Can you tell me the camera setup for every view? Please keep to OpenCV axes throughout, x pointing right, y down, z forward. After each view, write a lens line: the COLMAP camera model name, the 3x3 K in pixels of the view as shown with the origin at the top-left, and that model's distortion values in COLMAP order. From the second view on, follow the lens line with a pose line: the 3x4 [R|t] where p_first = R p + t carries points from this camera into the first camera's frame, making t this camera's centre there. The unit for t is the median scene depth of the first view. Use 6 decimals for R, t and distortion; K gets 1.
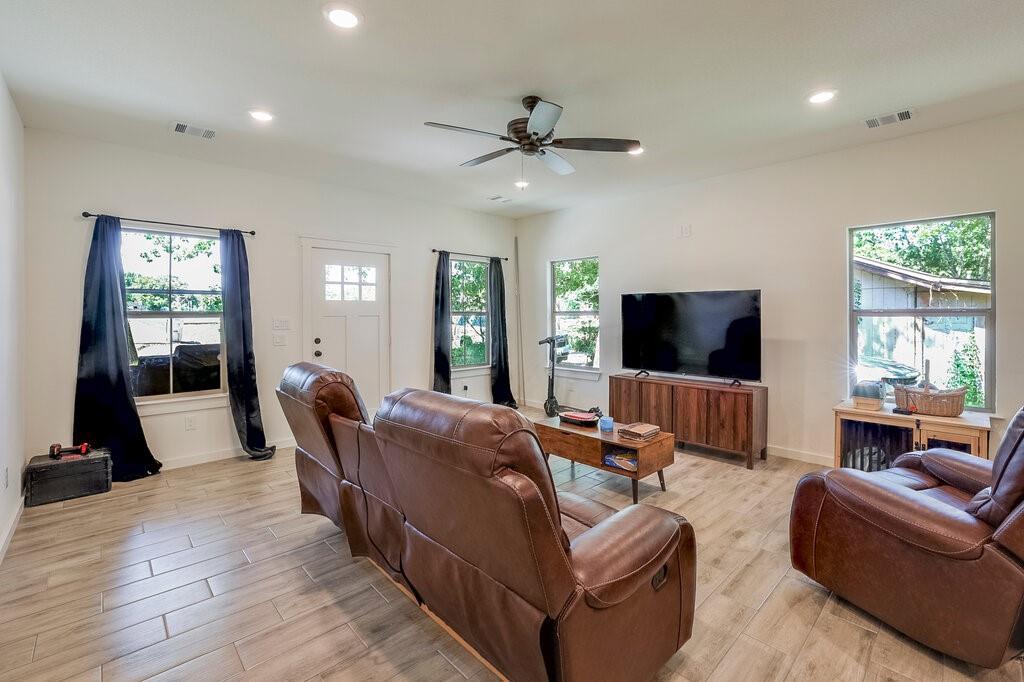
lens RADIAL K [[445.5, 0, 509.8], [0, 445.5, 332.1], [0, 0, 1]] dist [-0.000785, -0.000028]
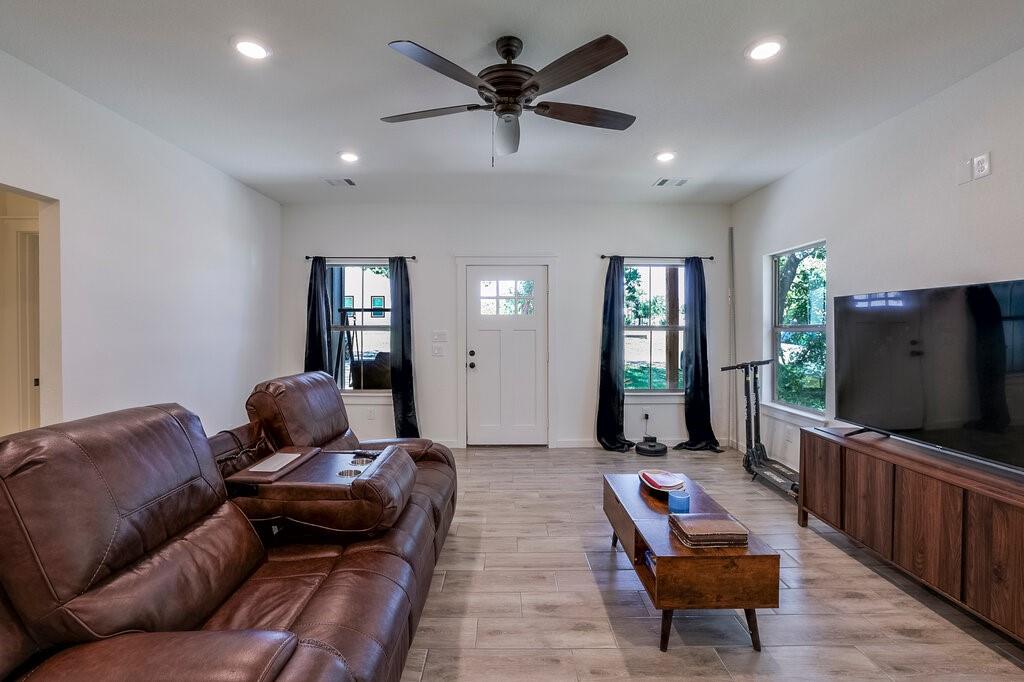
lens RADIAL K [[443.9, 0, 512.0], [0, 443.9, 341.0], [0, 0, 1]] dist [-0.001451, 0.009269]
pose [[0.752839, 0.023621, -0.657781, 0.346456], [-0.029536, 0.999562, 0.002091, -0.014678], [0.657542, 0.017854, 0.753206, 0.273982]]
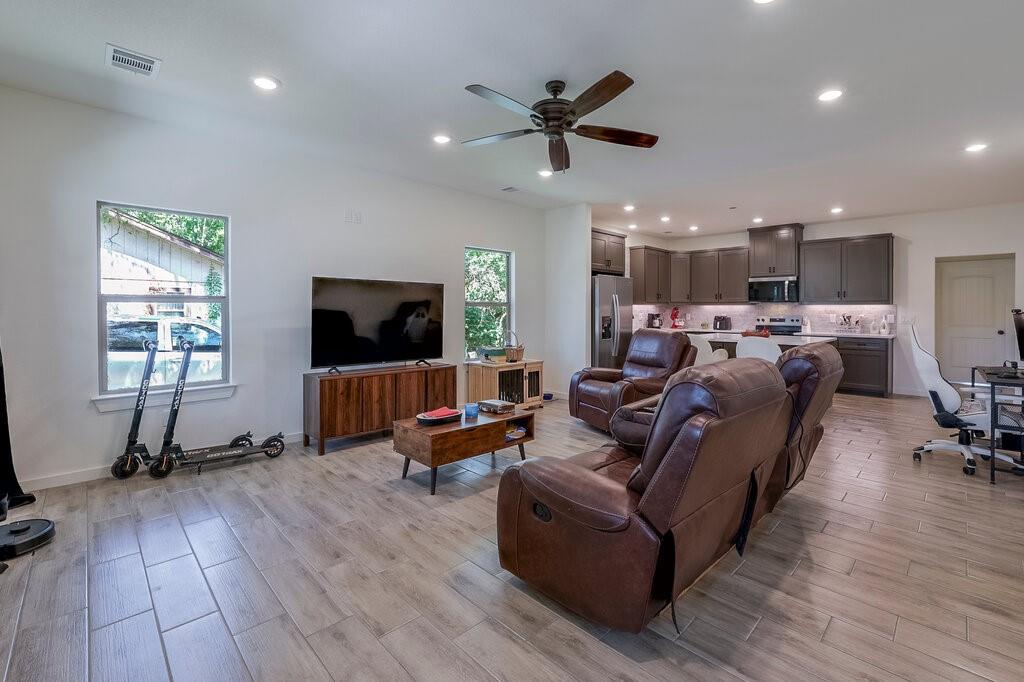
lens RADIAL K [[441.0, 0, 513.6], [0, 441.0, 312.7], [0, 0, 1]] dist [-0.000545, 0.000056]
pose [[-0.031804, 0.003558, 0.999488, -0.606345], [0.026785, 0.999638, -0.002706, -0.008350], [-0.999135, 0.026685, -0.031887, 0.716342]]
